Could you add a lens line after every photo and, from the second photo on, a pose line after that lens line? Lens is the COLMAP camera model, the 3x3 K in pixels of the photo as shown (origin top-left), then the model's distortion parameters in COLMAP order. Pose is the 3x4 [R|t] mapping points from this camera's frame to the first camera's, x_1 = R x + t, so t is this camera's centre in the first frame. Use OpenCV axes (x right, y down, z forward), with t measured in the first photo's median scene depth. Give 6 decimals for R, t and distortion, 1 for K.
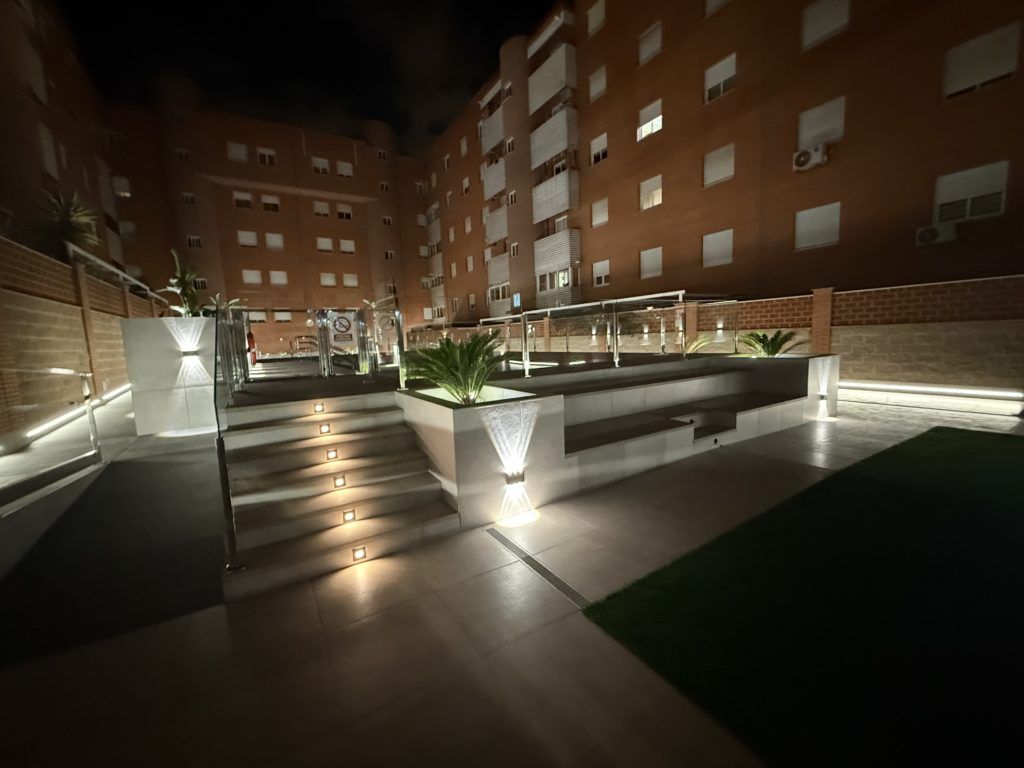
lens RADIAL K [[407.1, 0, 510.0], [0, 407.1, 385.2], [0, 0, 1]] dist [-0.001579, 0.000122]
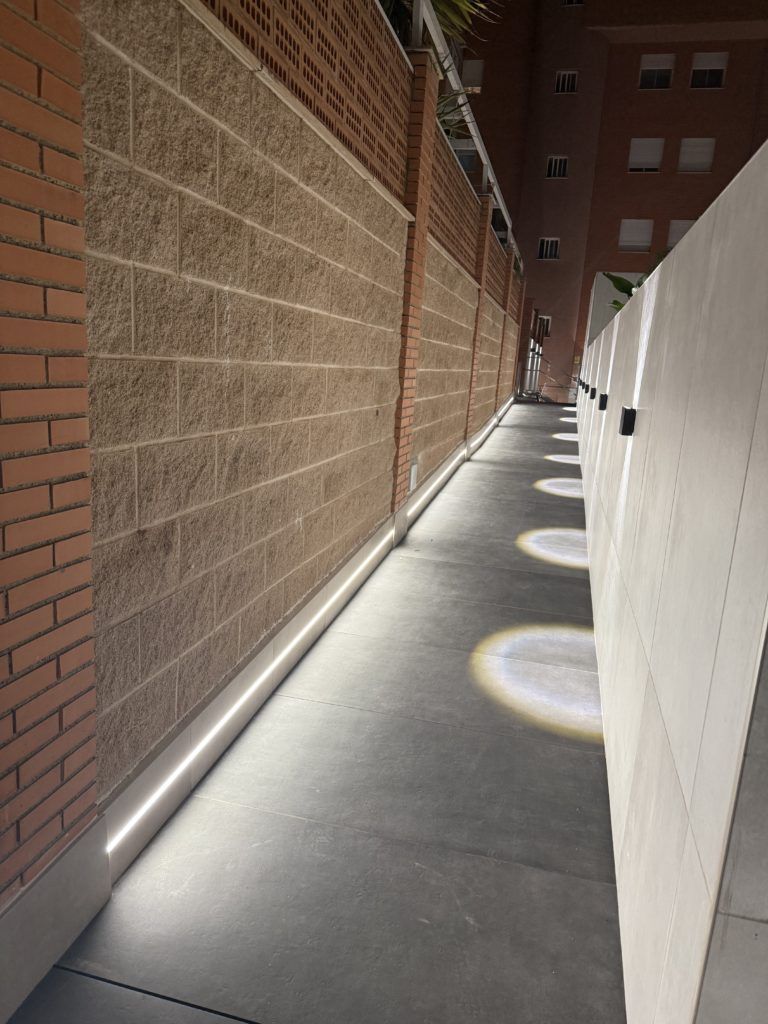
lens RADIAL K [[729.6, 0, 381.3], [0, 729.6, 511.0], [0, 0, 1]] dist [0.006874, -0.001747]
pose [[0.692596, 0.227505, -0.684509, -0.666350], [-0.172962, 0.973654, 0.148600, -0.061134], [0.700282, 0.015474, 0.713699, 0.617600]]
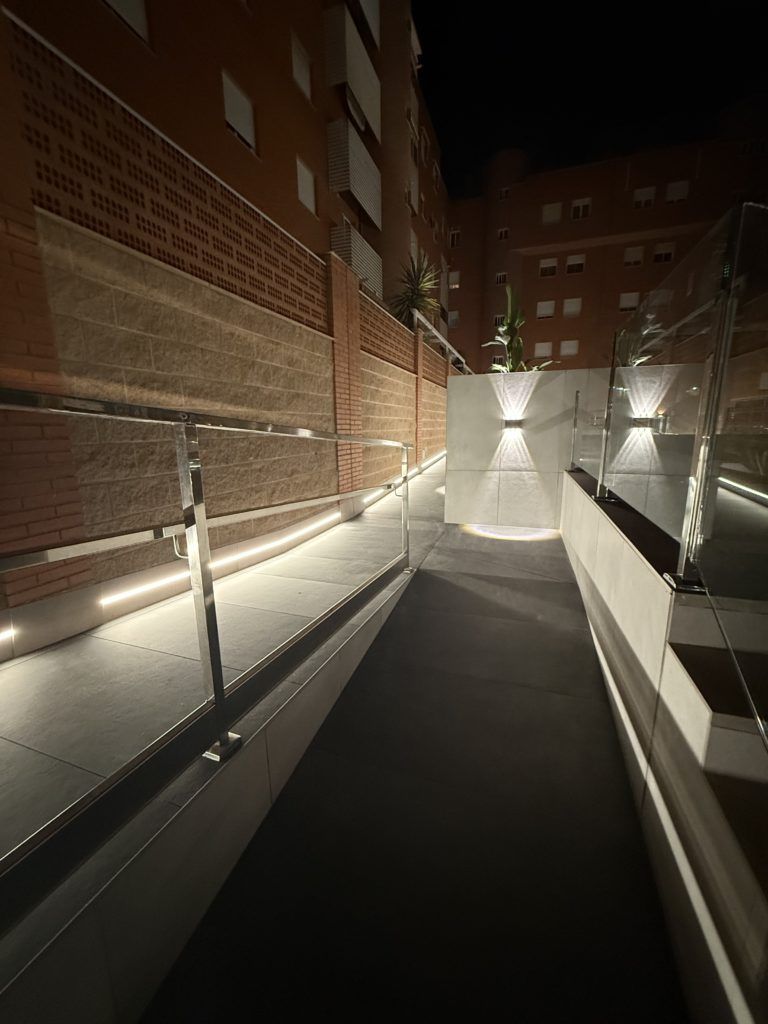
lens RADIAL K [[407.1, 0, 383.7], [0, 407.1, 509.8], [0, 0, 1]] dist [-0.001579, 0.000122]
pose [[0.632606, 0.188781, -0.751114, -0.281942], [-0.103464, 0.981744, 0.159606, -0.015916], [0.767532, -0.023254, 0.640589, 0.280191]]
